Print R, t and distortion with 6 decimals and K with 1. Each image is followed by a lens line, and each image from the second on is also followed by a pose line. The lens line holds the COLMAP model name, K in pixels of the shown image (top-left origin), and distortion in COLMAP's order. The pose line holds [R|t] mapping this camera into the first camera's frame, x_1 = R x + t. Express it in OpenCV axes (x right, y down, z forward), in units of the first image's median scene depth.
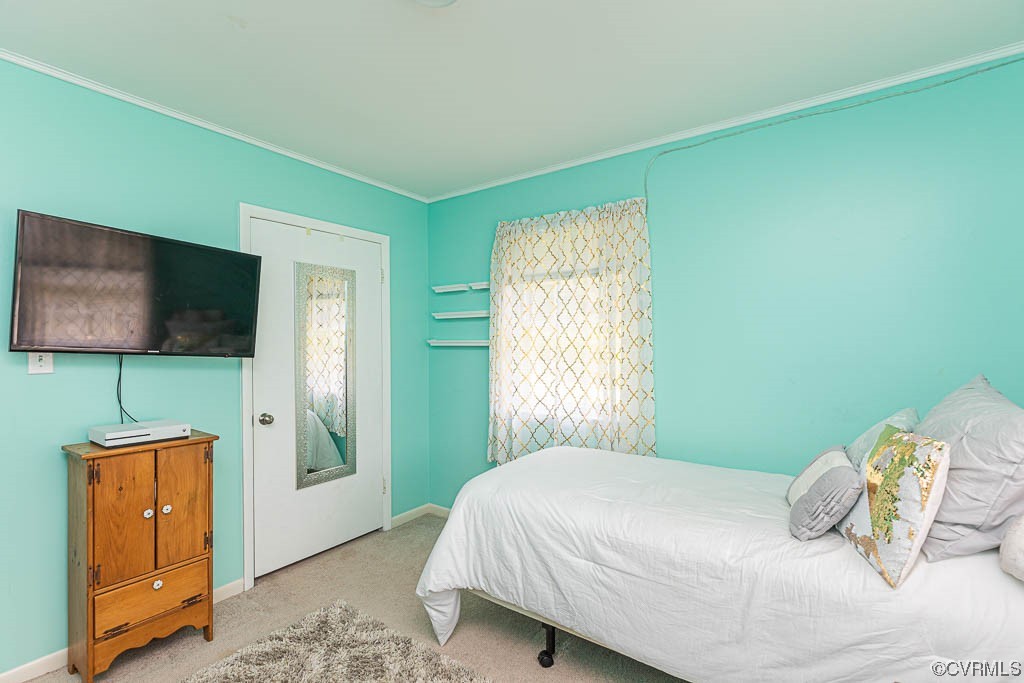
lens RADIAL K [[466.1, 0, 508.6], [0, 466.1, 342.9], [0, 0, 1]] dist [0.001266, 0.000123]
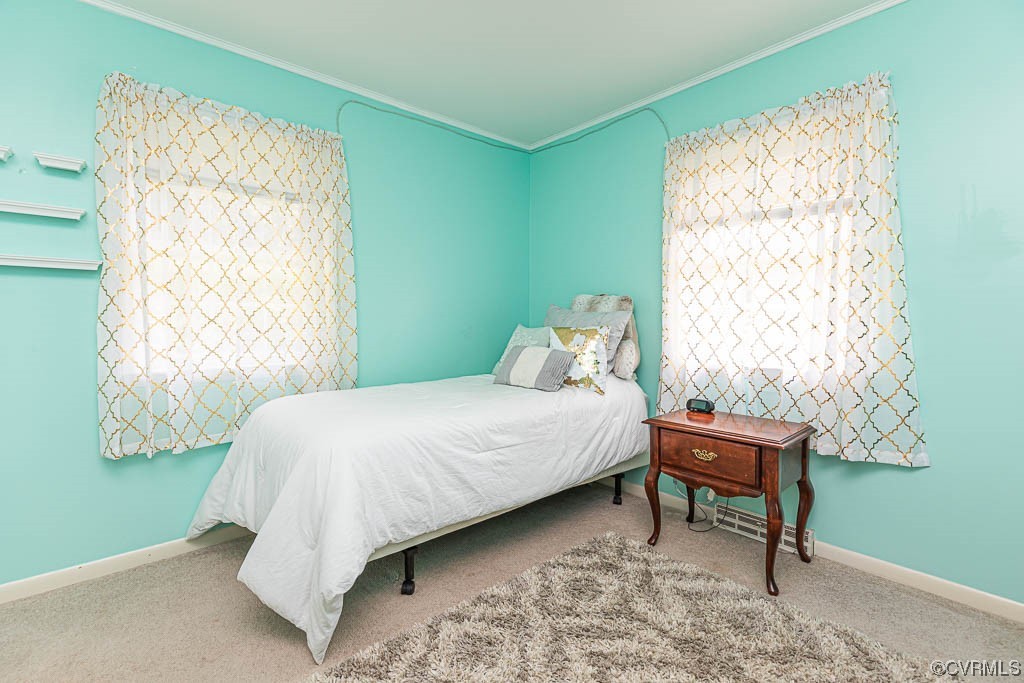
lens RADIAL K [[466.1, 0, 507.8], [0, 466.1, 334.2], [0, 0, 1]] dist [0.001266, 0.000123]
pose [[0.220895, -0.022916, 0.975028, -0.943998], [-0.002945, 0.999704, 0.024163, 0.138653], [-0.975293, -0.008209, 0.220762, 0.674030]]
